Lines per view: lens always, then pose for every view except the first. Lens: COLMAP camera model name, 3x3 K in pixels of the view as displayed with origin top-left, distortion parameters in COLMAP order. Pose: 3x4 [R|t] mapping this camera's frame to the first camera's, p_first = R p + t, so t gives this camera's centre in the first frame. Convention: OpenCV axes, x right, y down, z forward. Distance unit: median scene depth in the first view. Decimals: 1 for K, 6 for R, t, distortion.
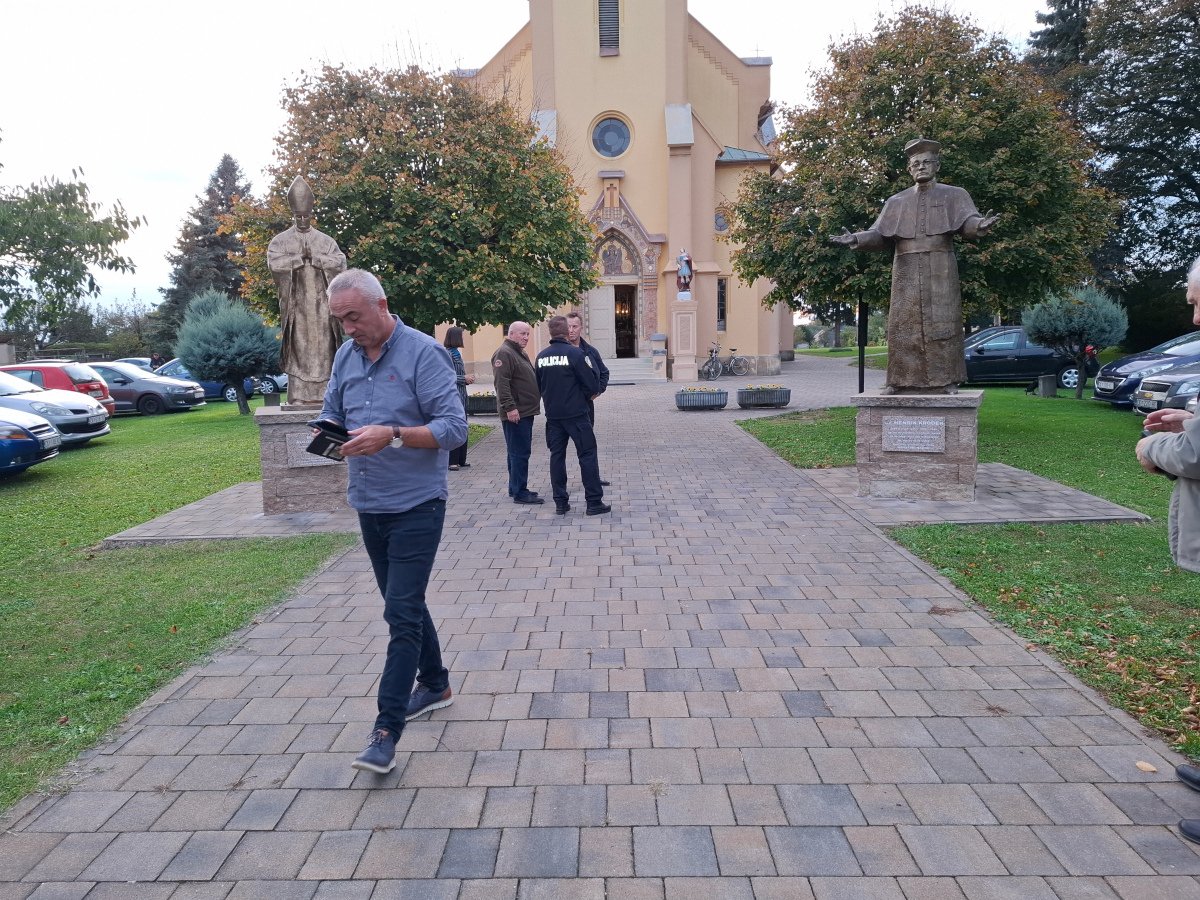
lens RADIAL K [[845.1, 0, 591.9], [0, 845.1, 444.1], [0, 0, 1]] dist [0.098391, -0.163289]
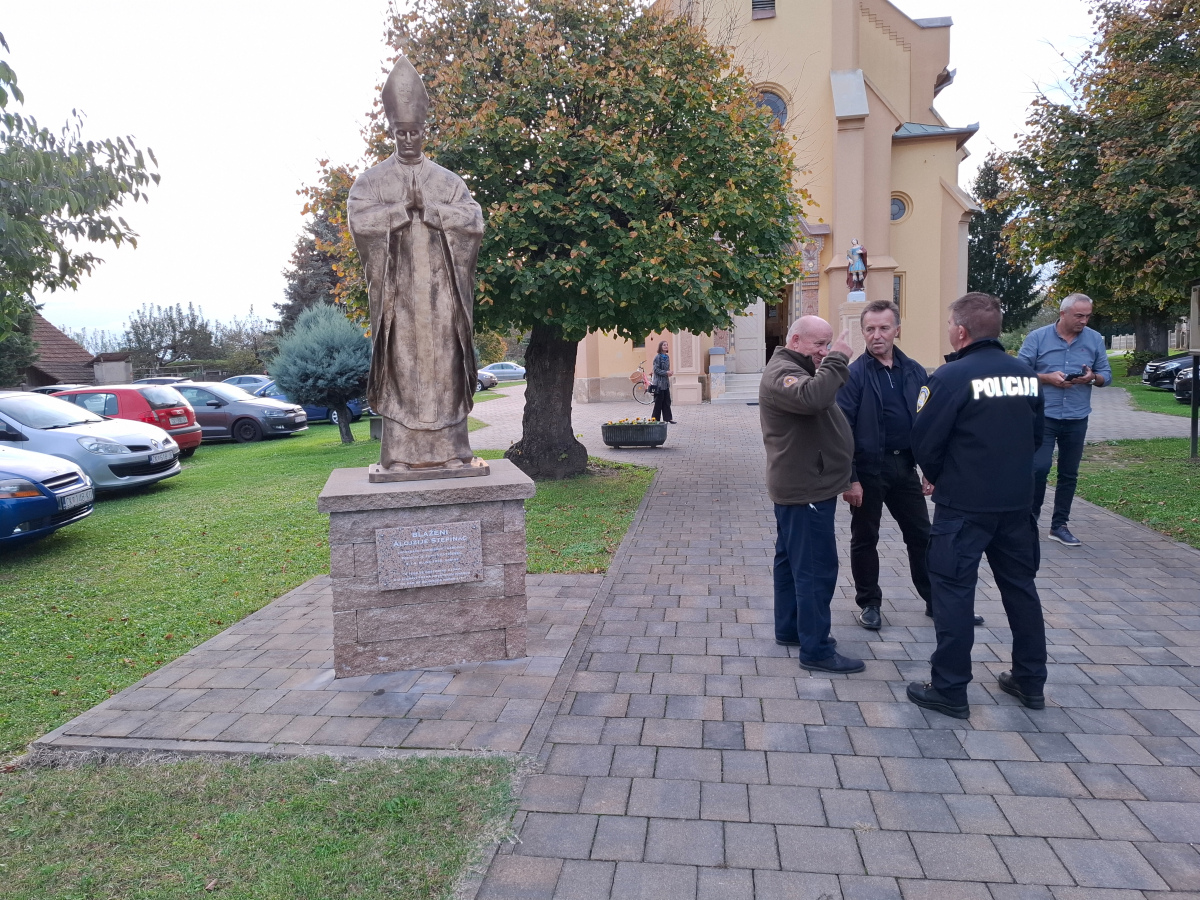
lens RADIAL K [[845.1, 0, 591.9], [0, 845.1, 444.1], [0, 0, 1]] dist [0.098391, -0.163289]
pose [[0.992625, 0.002524, -0.121200, -0.066974], [-0.004239, 0.999894, -0.013898, -0.025382], [0.121152, 0.014309, 0.992531, 0.205349]]
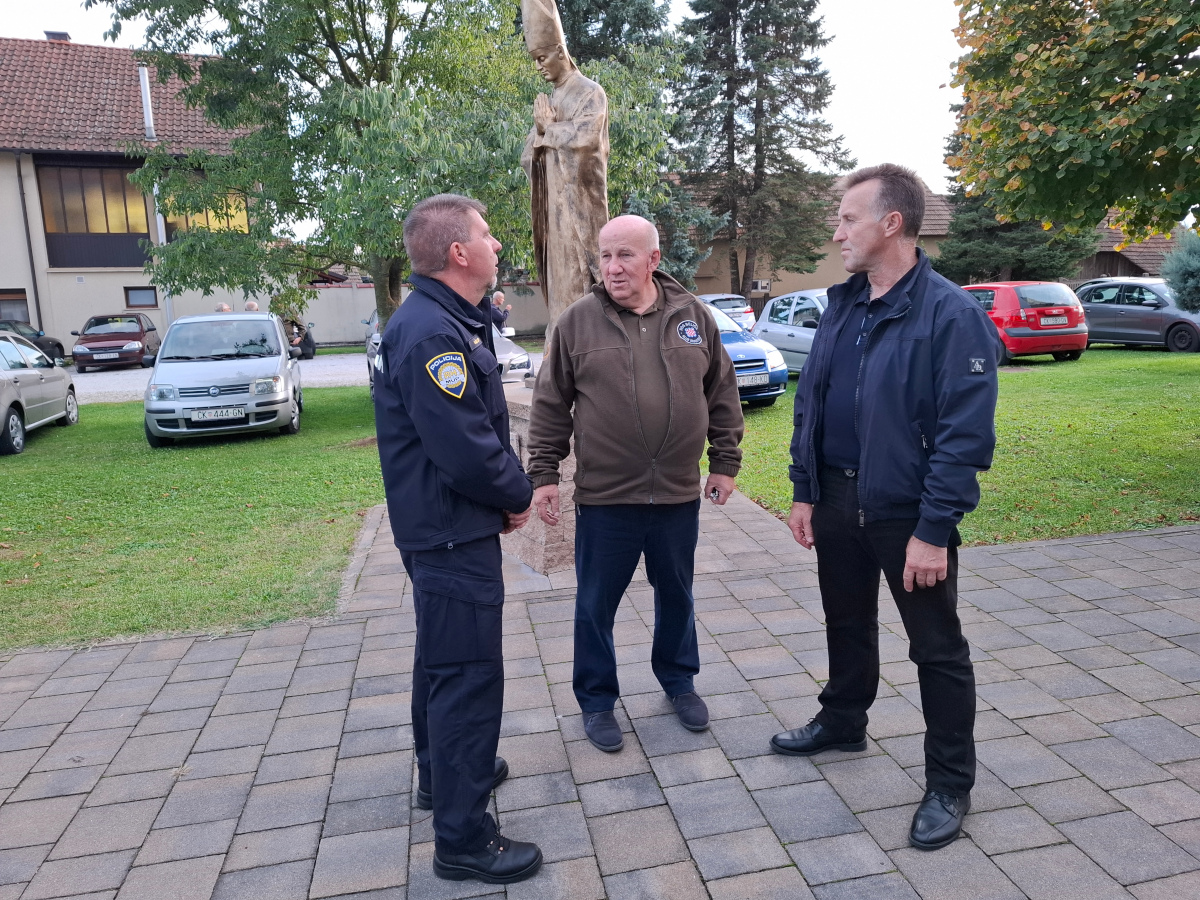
lens RADIAL K [[835.2, 0, 600.0], [0, 835.2, 450.0], [0, 0, 1]] dist [0.008137, 0.002671]
pose [[0.222186, 0.215538, -0.950882, 0.115448], [-0.099106, 0.975201, 0.197892, -0.054564], [0.969954, 0.050269, 0.238037, 0.402442]]
